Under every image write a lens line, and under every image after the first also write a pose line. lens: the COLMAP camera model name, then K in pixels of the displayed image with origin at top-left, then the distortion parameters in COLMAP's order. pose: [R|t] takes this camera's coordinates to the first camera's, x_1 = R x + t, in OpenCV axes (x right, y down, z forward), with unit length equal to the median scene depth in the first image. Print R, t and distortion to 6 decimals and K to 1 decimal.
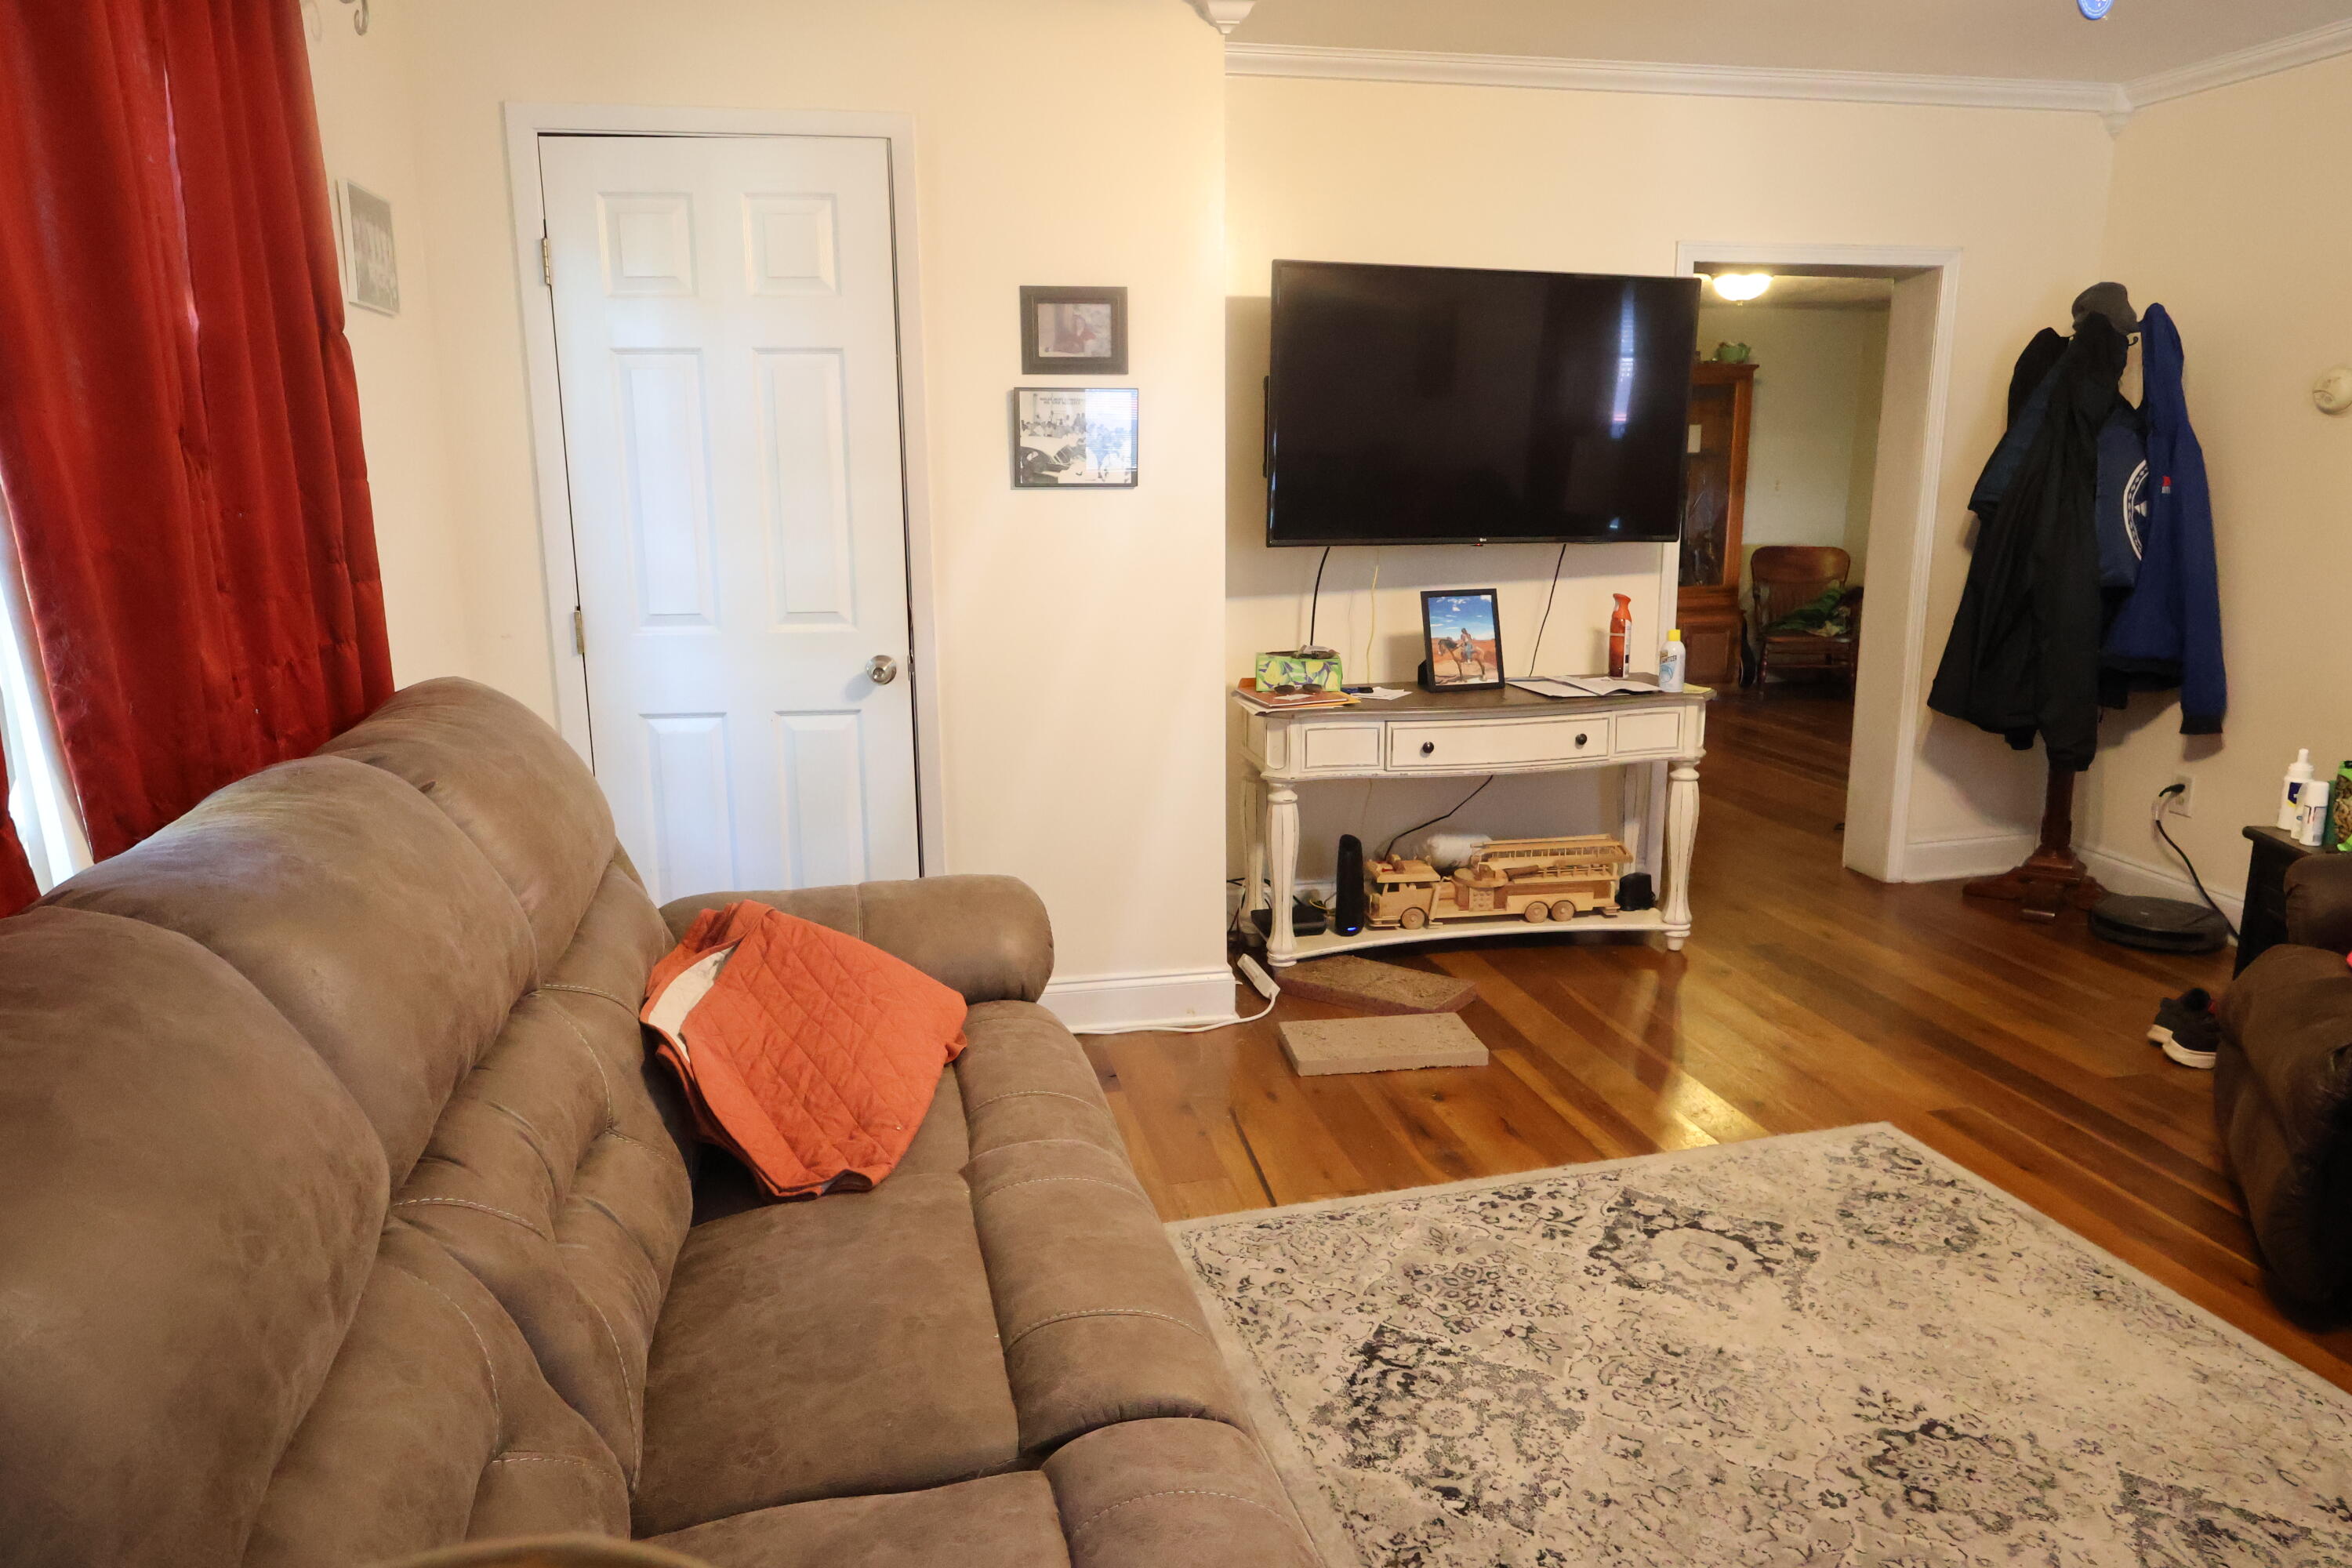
lens RADIAL K [[1534.6, 0, 1175.6], [0, 1534.6, 780.3], [0, 0, 1]] dist [0.006892, -0.004333]
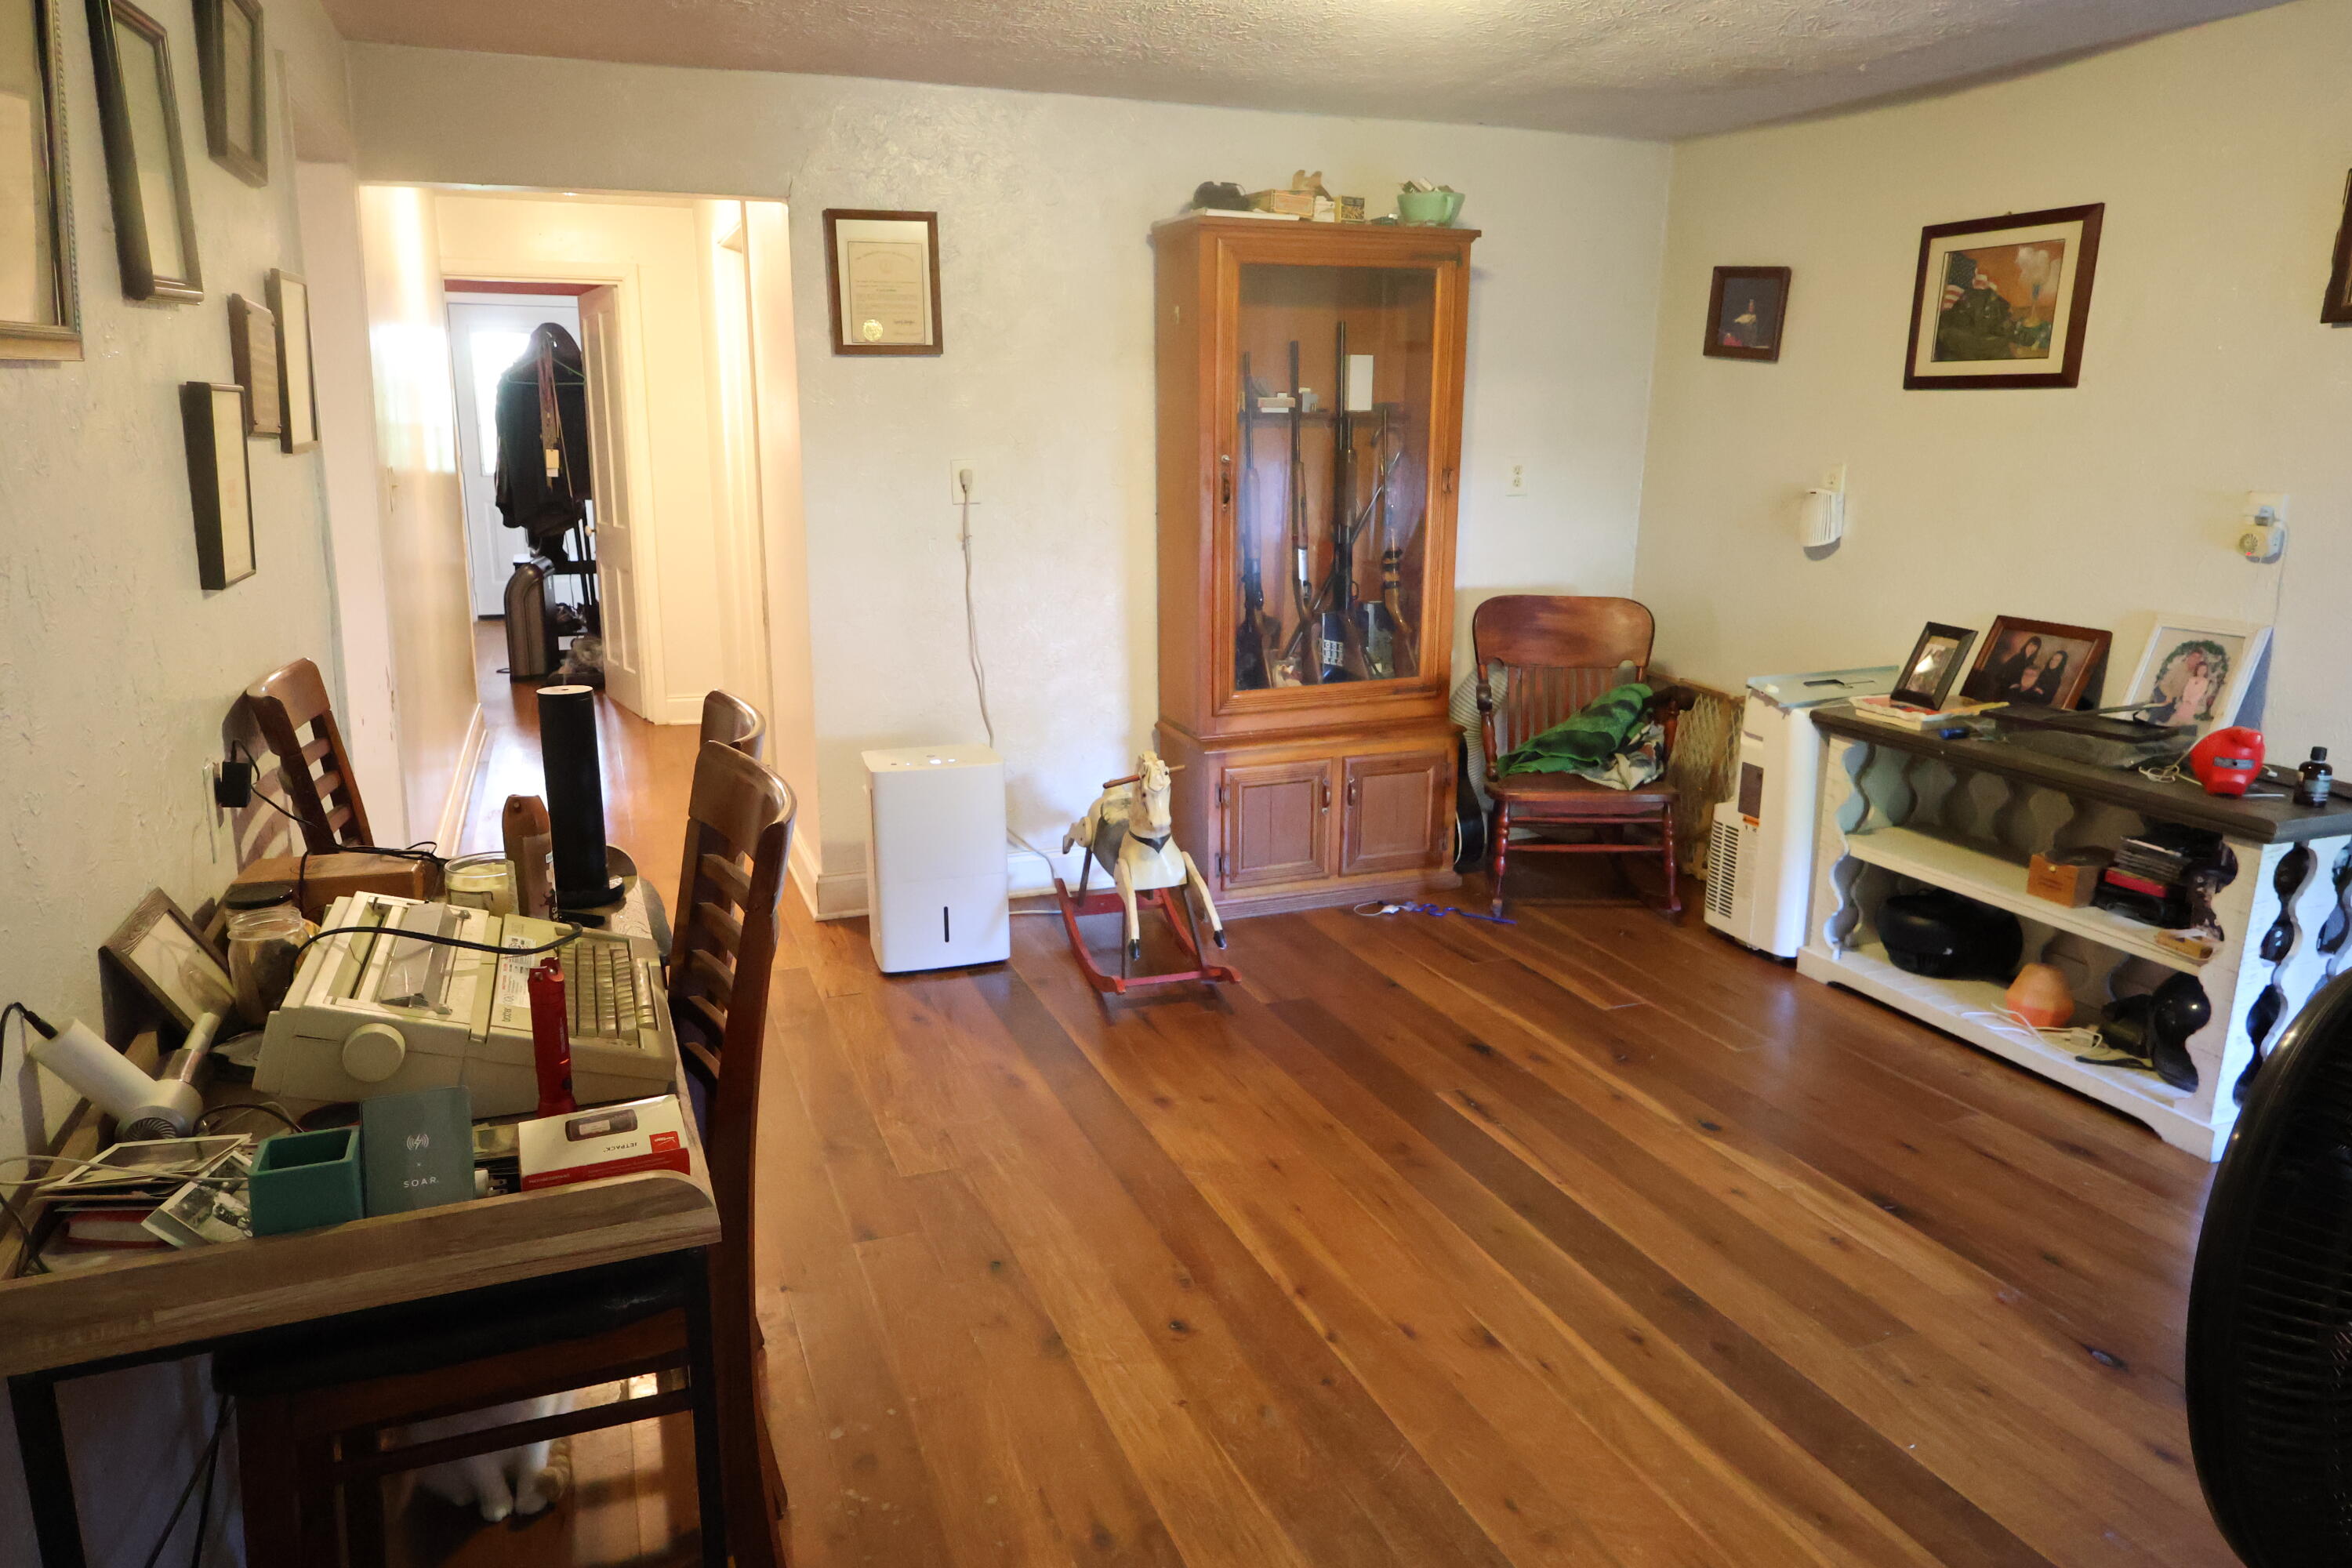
lens RADIAL K [[1534.6, 0, 1178.6], [0, 1534.6, 776.2], [0, 0, 1]] dist [0.006892, -0.004333]
pose [[0.984640, -0.031877, 0.171665, 0.643712], [0.025955, 0.998992, 0.036634, -0.387537], [-0.172660, -0.031616, 0.984474, 1.743261]]
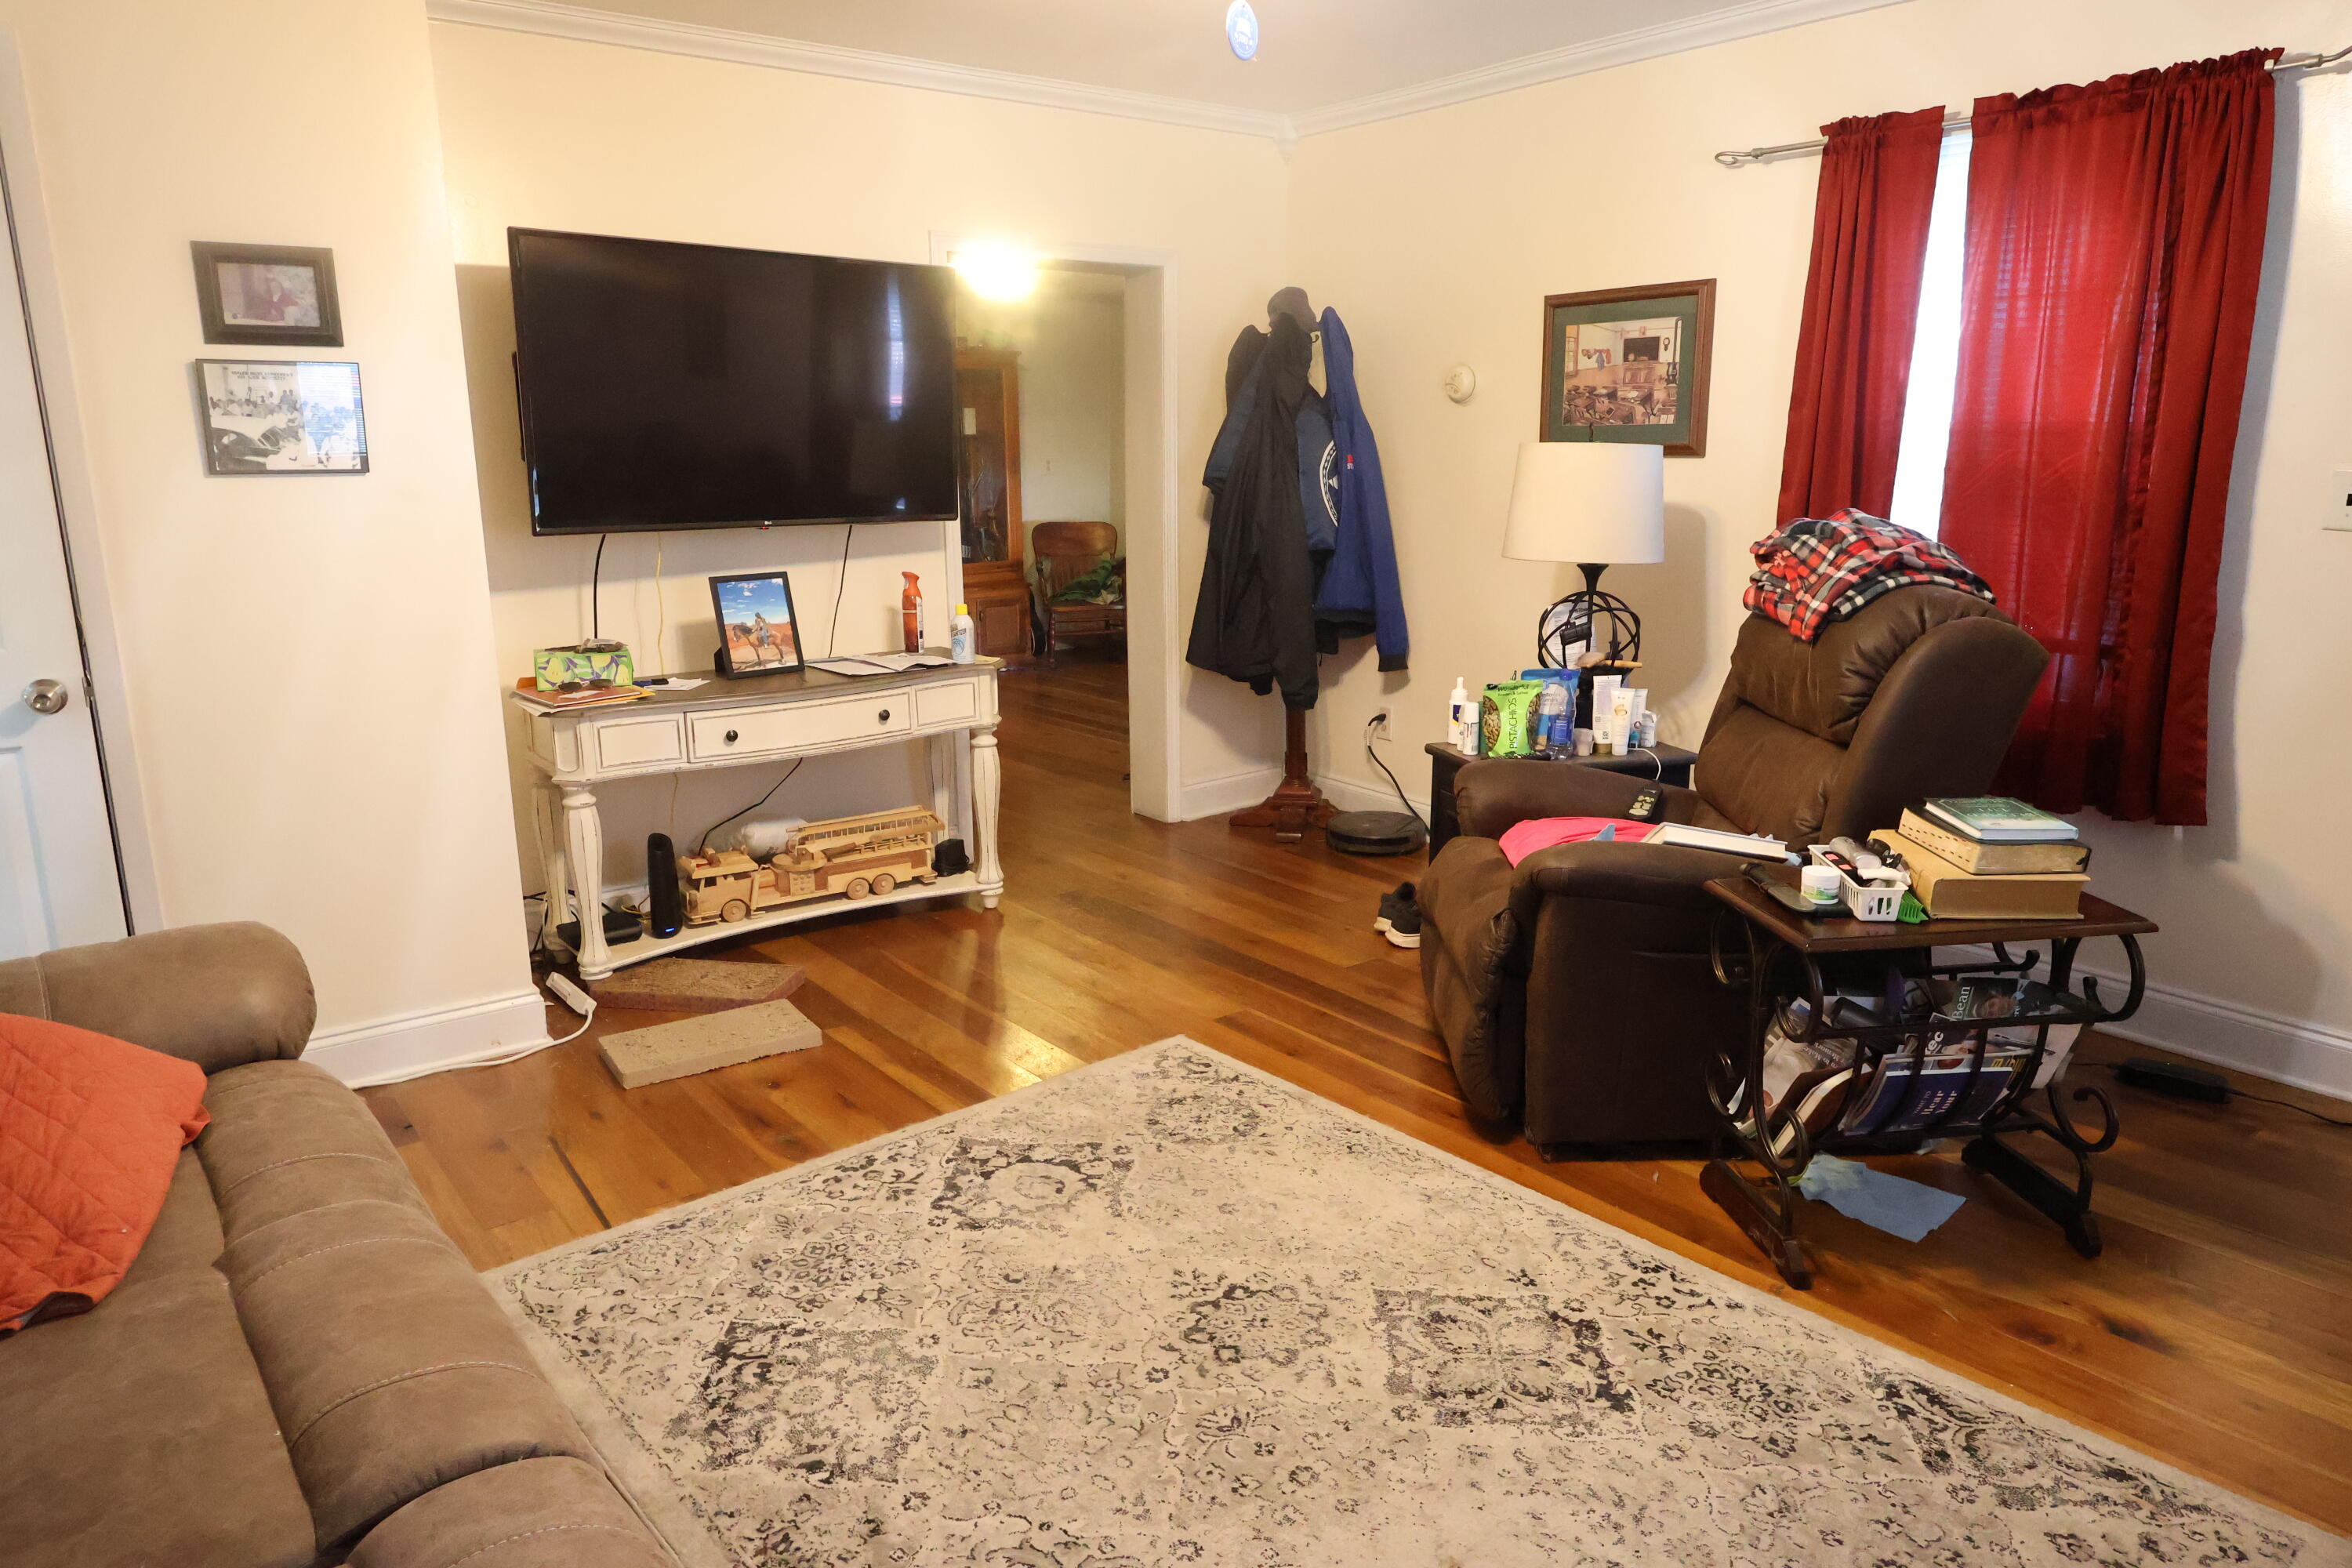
lens RADIAL K [[1534.6, 0, 1173.6], [0, 1534.6, 779.5], [0, 0, 1]] dist [0.006892, -0.004333]
pose [[0.902810, -0.094837, 0.419451, 0.005565], [0.090190, 0.995444, 0.030946, 0.001824], [-0.420475, 0.009892, 0.907250, -0.011300]]
